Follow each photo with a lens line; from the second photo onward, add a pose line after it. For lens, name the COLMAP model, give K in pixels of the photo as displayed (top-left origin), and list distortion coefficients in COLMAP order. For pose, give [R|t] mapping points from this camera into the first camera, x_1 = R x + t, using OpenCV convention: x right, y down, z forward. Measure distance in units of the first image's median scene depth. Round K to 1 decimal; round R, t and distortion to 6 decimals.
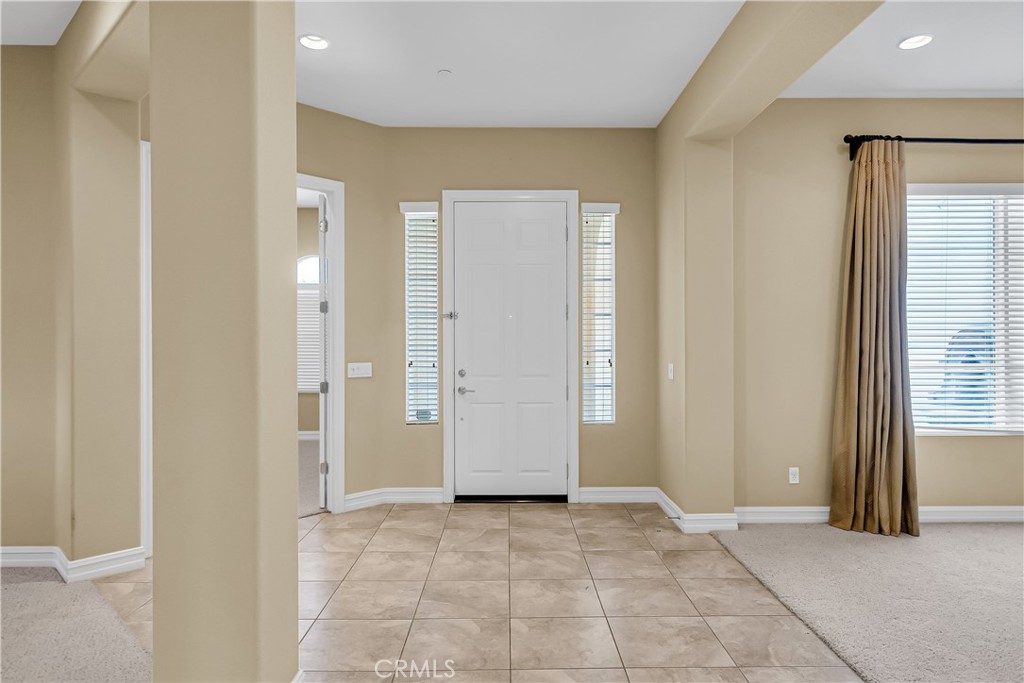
lens RADIAL K [[601.6, 0, 512.0], [0, 601.6, 341.5], [0, 0, 1]] dist [-0.003071, -0.001245]
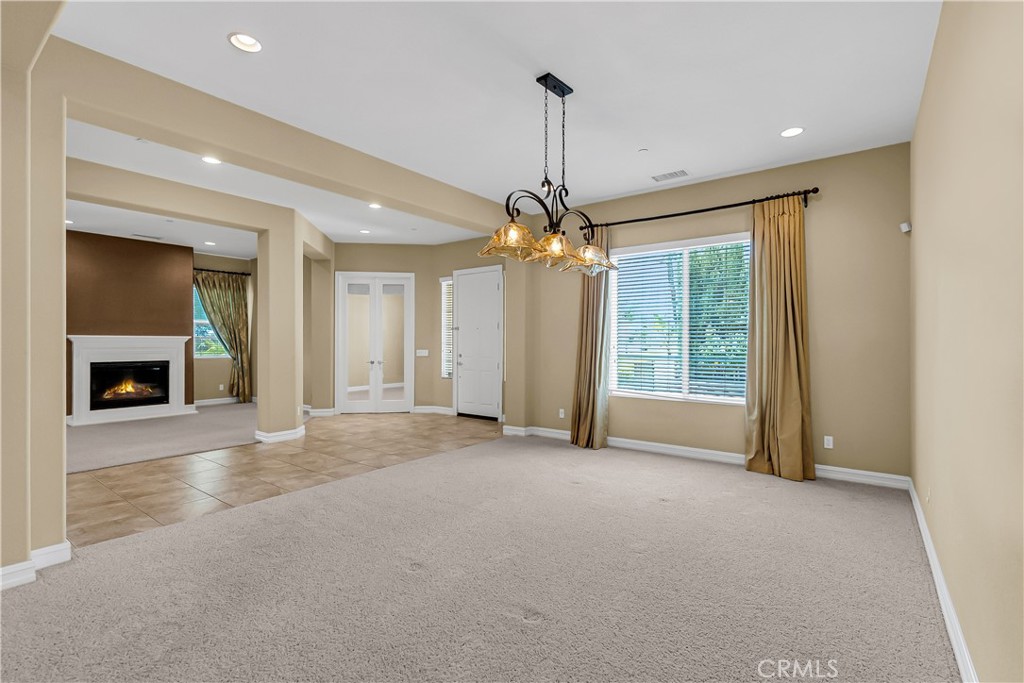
lens RADIAL K [[475.2, 0, 512.0], [0, 475.2, 341.5], [0, 0, 1]] dist [-0.011537, 0.000133]
pose [[0.789551, 0.002789, -0.613679, 1.111503], [-0.002638, 0.999996, 0.001150, 0.000264], [0.613680, 0.000711, 0.789555, -0.218950]]
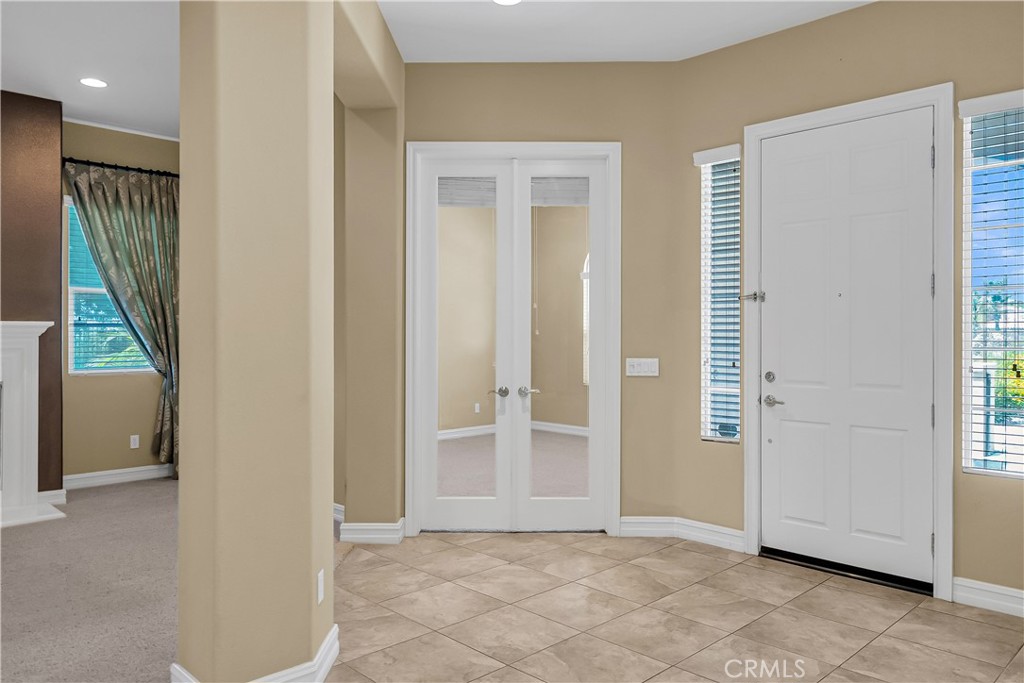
lens RADIAL K [[730.6, 0, 510.1], [0, 730.6, 332.7], [0, 0, 1]] dist [0.000533, 0.000059]
pose [[0.696197, 0.001969, -0.717848, 0.329964], [-0.004004, 0.999991, -0.001141, 0.002305], [0.717839, 0.003669, 0.696199, 0.175598]]
